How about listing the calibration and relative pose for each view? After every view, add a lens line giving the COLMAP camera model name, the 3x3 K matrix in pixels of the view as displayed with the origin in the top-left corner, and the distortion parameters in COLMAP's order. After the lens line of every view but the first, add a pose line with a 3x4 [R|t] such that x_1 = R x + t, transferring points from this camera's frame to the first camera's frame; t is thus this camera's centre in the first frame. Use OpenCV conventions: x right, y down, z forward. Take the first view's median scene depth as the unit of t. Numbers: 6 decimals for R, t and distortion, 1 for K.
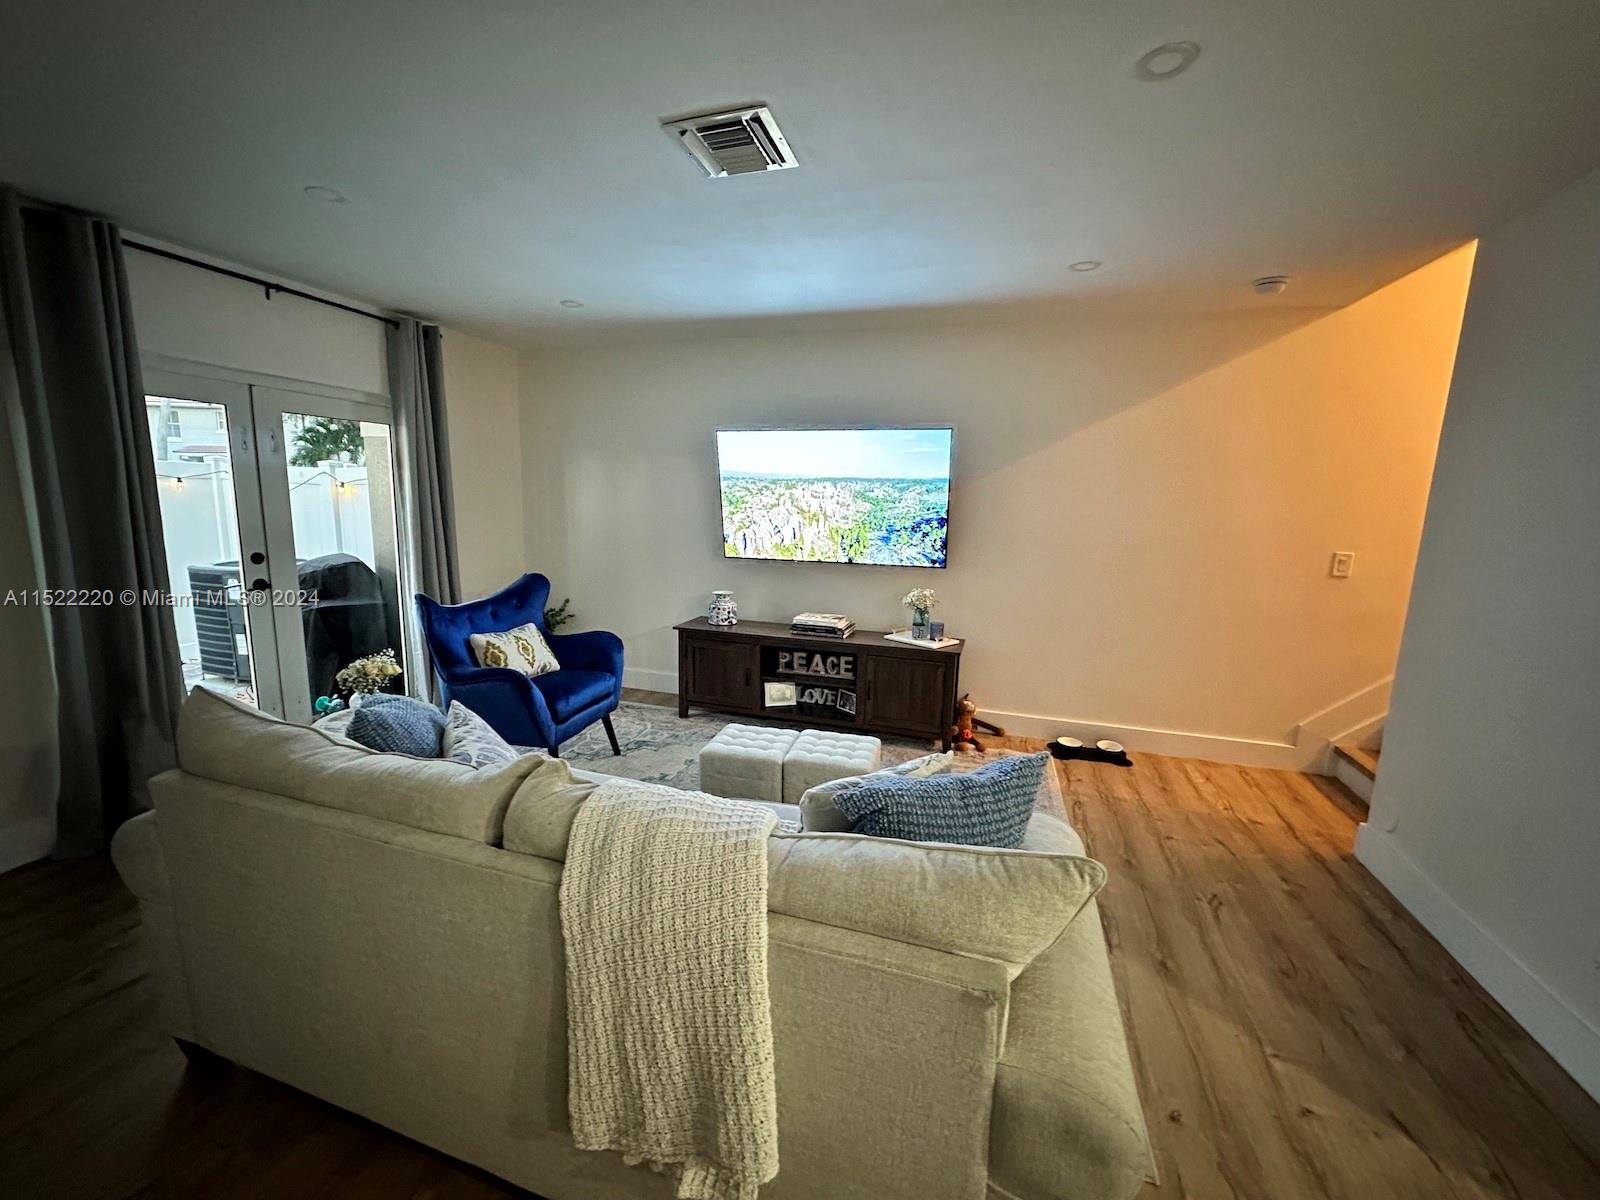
lens RADIAL K [[635.1, 0, 794.2], [0, 635.1, 590.3], [0, 0, 1]] dist [-0.006413, 0.000239]
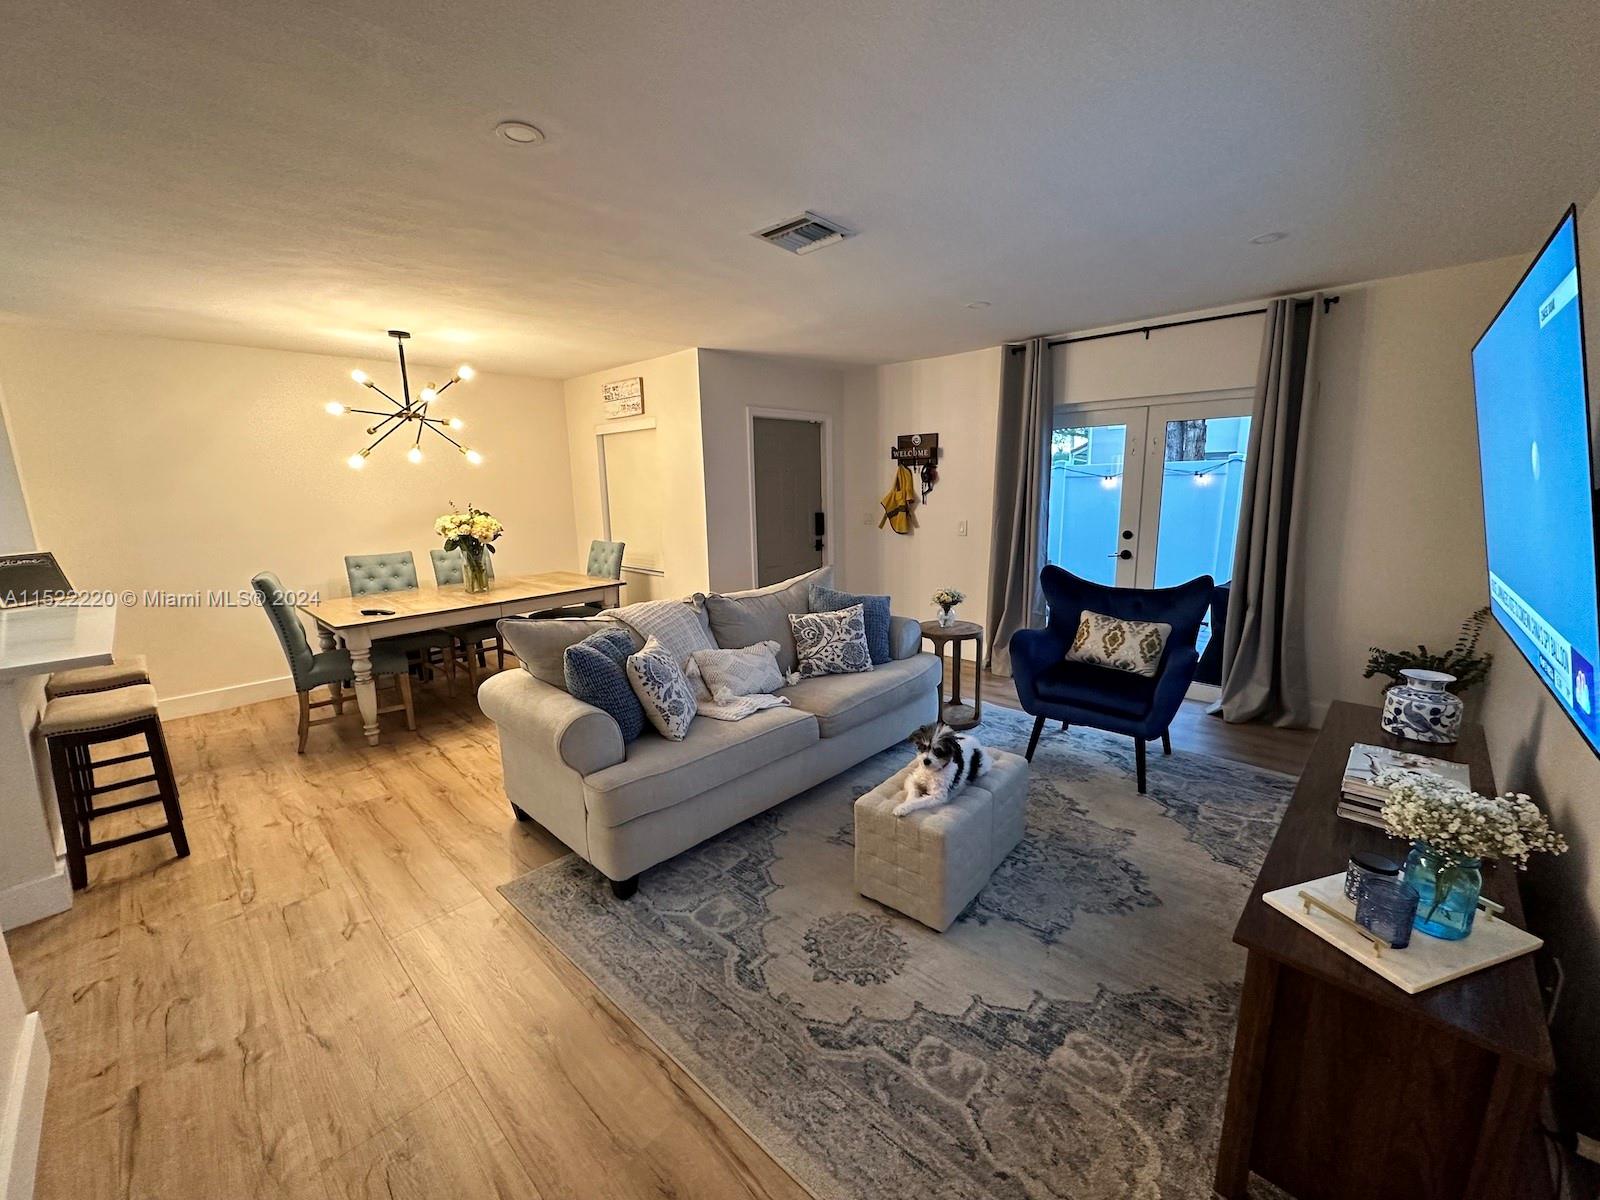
lens RADIAL K [[635.1, 0, 798.1], [0, 635.1, 607.2], [0, 0, 1]] dist [-0.006413, 0.000239]
pose [[-0.466103, 0.160421, -0.870065, 0.703578], [-0.119995, 0.962874, 0.241816, -0.144602], [0.876555, 0.217115, -0.429549, 0.982240]]
